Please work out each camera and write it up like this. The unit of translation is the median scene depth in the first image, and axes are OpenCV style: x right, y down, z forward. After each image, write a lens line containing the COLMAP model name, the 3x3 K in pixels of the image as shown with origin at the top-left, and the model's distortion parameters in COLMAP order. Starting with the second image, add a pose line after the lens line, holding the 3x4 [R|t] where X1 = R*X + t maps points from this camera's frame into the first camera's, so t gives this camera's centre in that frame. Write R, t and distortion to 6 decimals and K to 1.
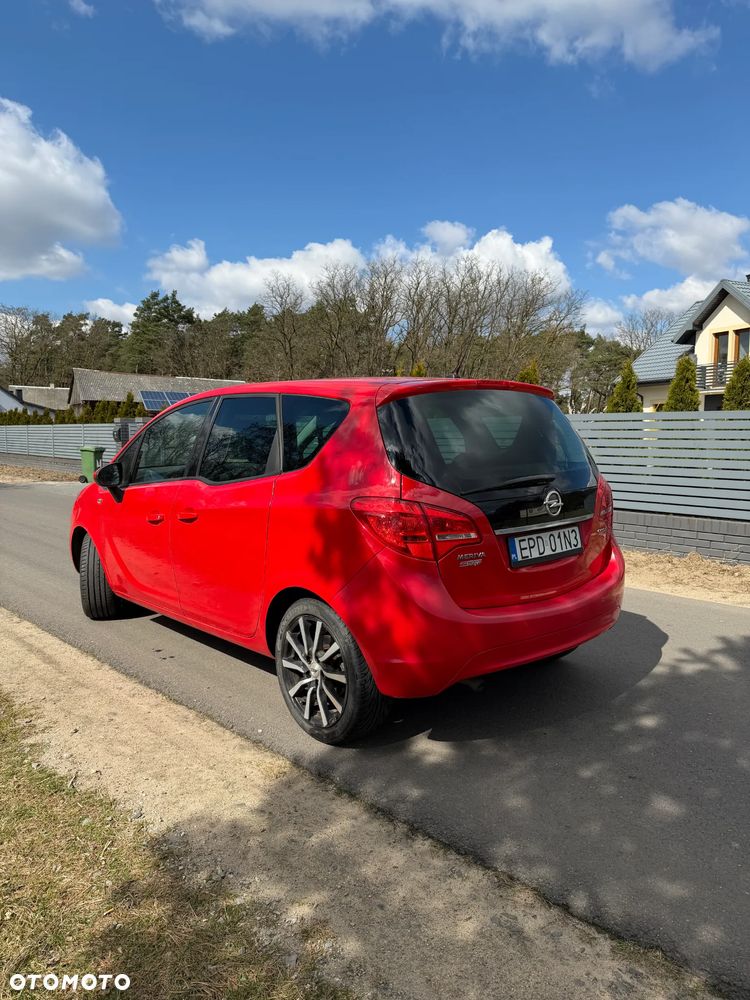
lens RADIAL K [[721.6, 0, 371.8], [0, 721.6, 498.4], [0, 0, 1]] dist [-0.002715, -0.000800]
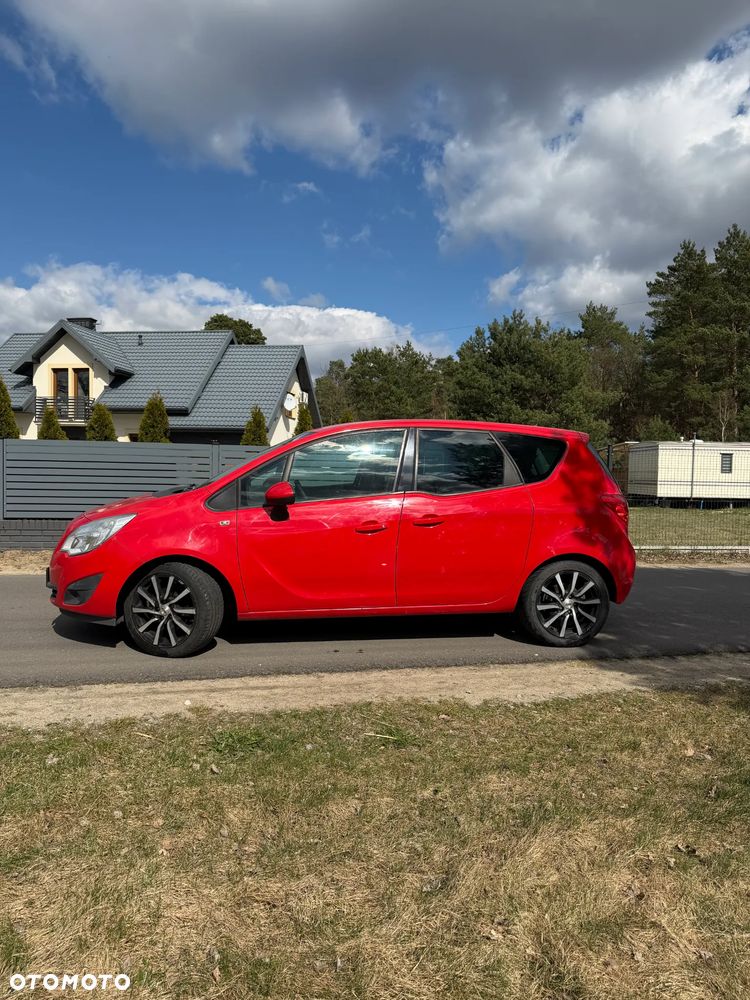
lens RADIAL K [[721.6, 0, 371.8], [0, 721.6, 498.4], [0, 0, 1]] dist [-0.002715, -0.000800]
pose [[0.510183, -0.022736, 0.859765, -1.252689], [0.057962, 0.998287, -0.007996, -0.010979], [-0.858111, 0.053913, 0.510627, 0.389048]]
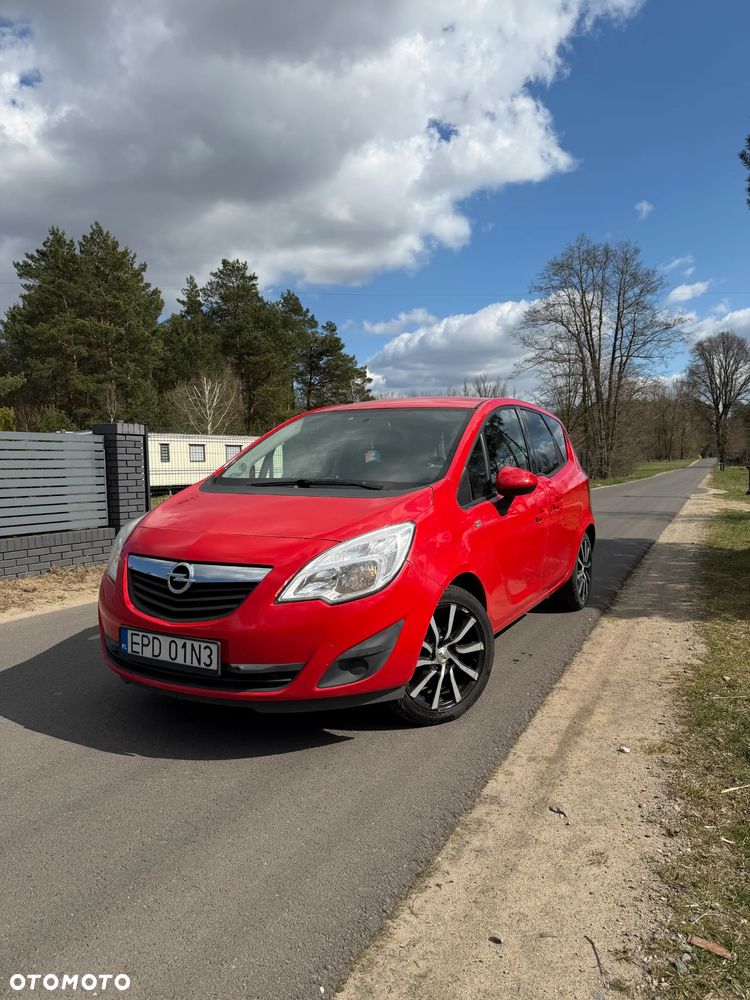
lens RADIAL K [[721.6, 0, 371.8], [0, 721.6, 498.4], [0, 0, 1]] dist [-0.002715, -0.000800]
pose [[-0.360051, -0.037543, 0.932177, -1.150176], [0.095101, 0.992508, 0.076706, -0.098083], [-0.928073, 0.116269, -0.353783, 1.545779]]
